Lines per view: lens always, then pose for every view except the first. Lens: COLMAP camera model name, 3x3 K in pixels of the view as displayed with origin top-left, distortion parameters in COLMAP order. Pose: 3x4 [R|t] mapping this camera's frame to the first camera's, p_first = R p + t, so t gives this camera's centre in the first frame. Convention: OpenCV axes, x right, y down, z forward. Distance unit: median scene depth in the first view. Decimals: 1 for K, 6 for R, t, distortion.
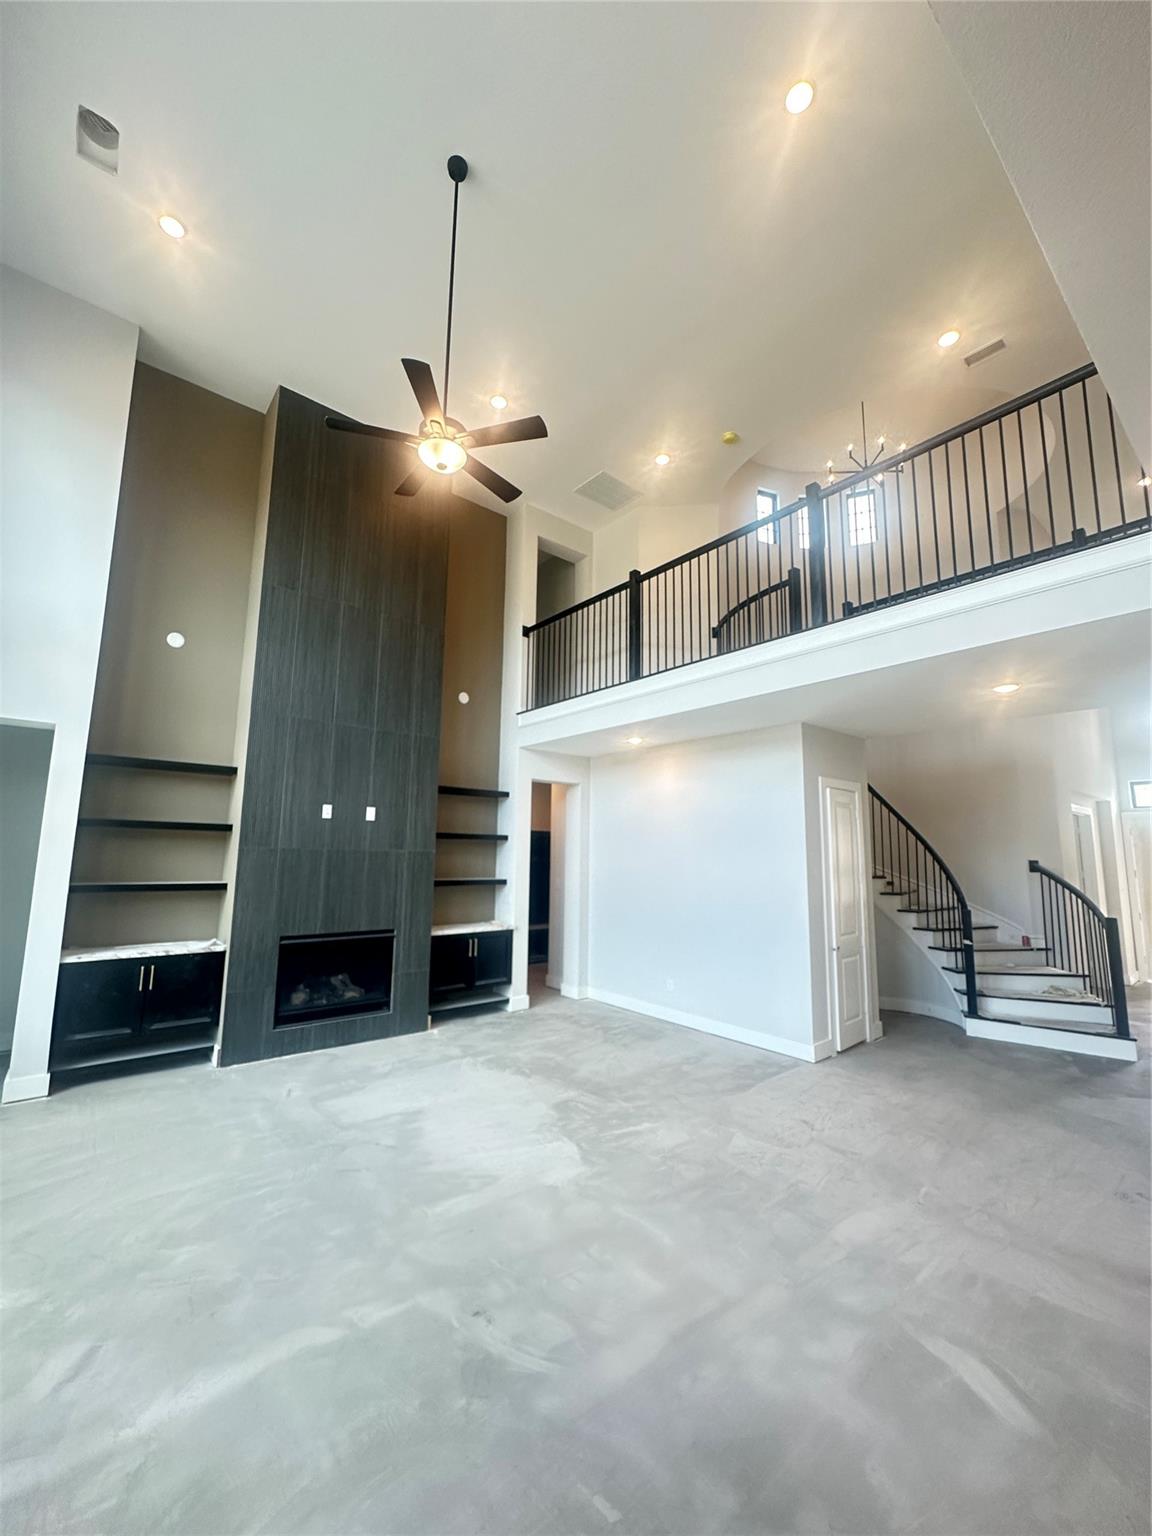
lens RADIAL K [[609.3, 0, 576.8], [0, 609.3, 767.2], [0, 0, 1]] dist [-0.002259, 0.000087]
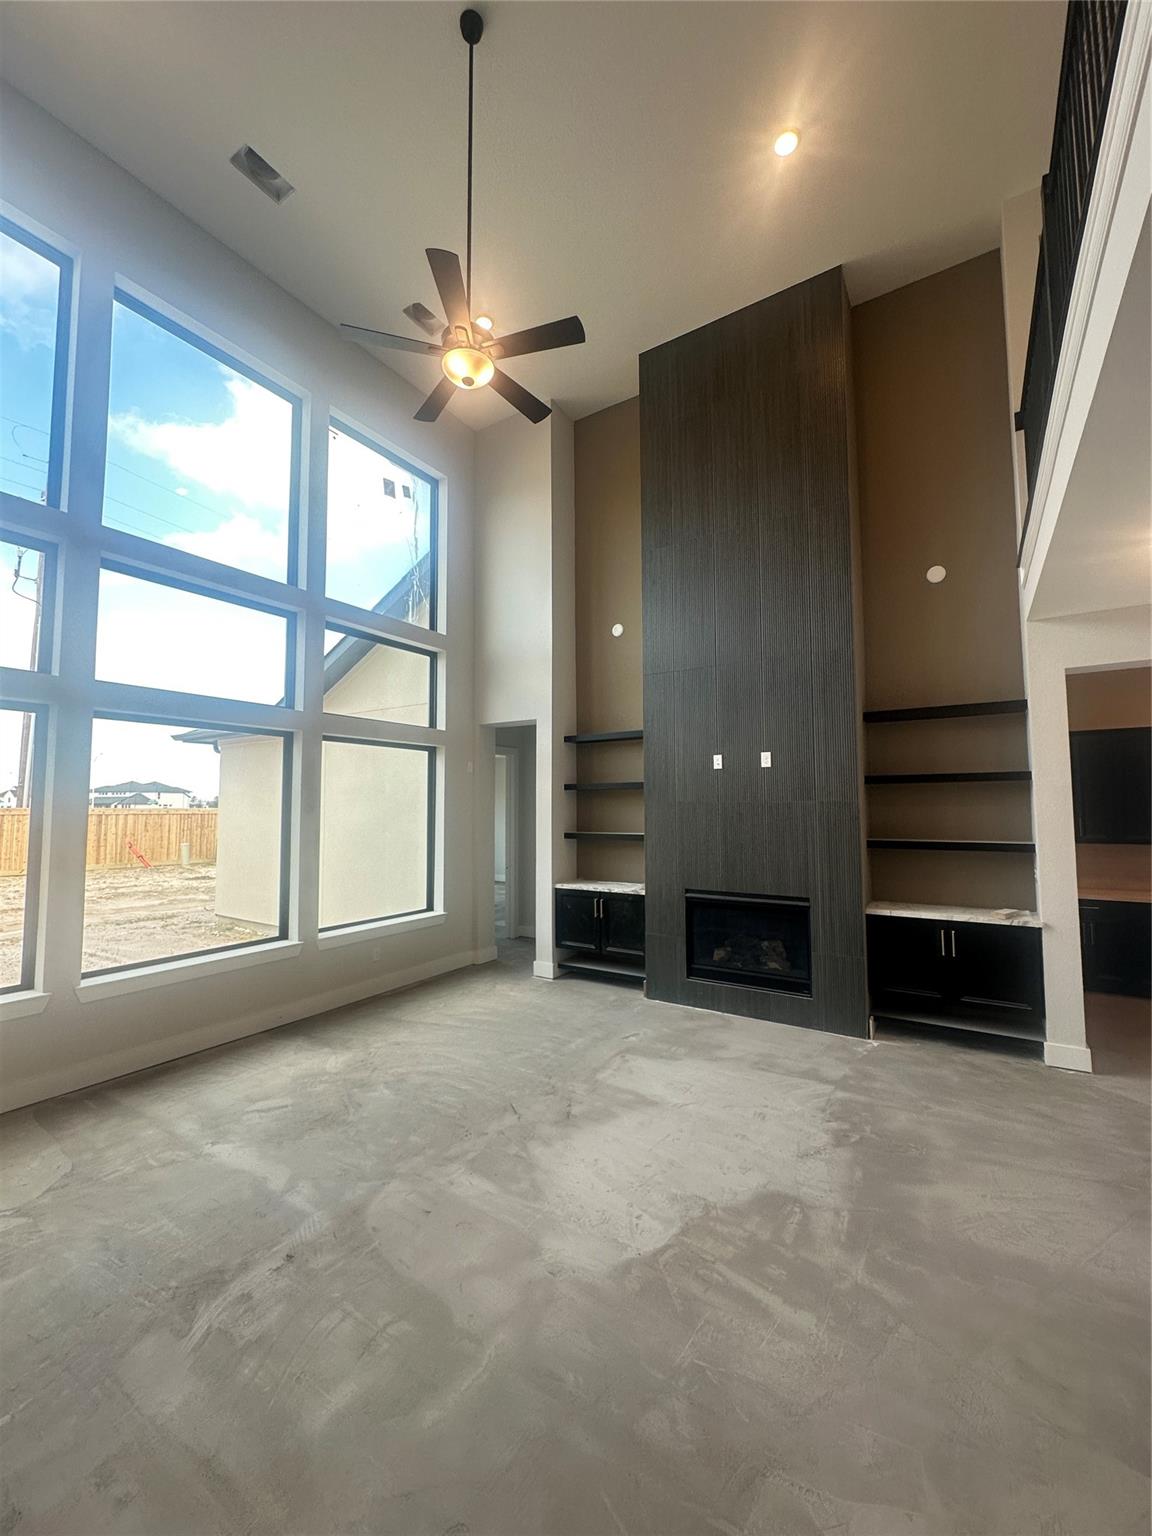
lens RADIAL K [[609.3, 0, 576.8], [0, 609.3, 767.2], [0, 0, 1]] dist [-0.002259, 0.000087]
pose [[0.303930, -0.080966, -0.949248, 0.471678], [0.144499, 0.988772, -0.038072, 0.098656], [0.941672, -0.125594, 0.312217, 0.585370]]
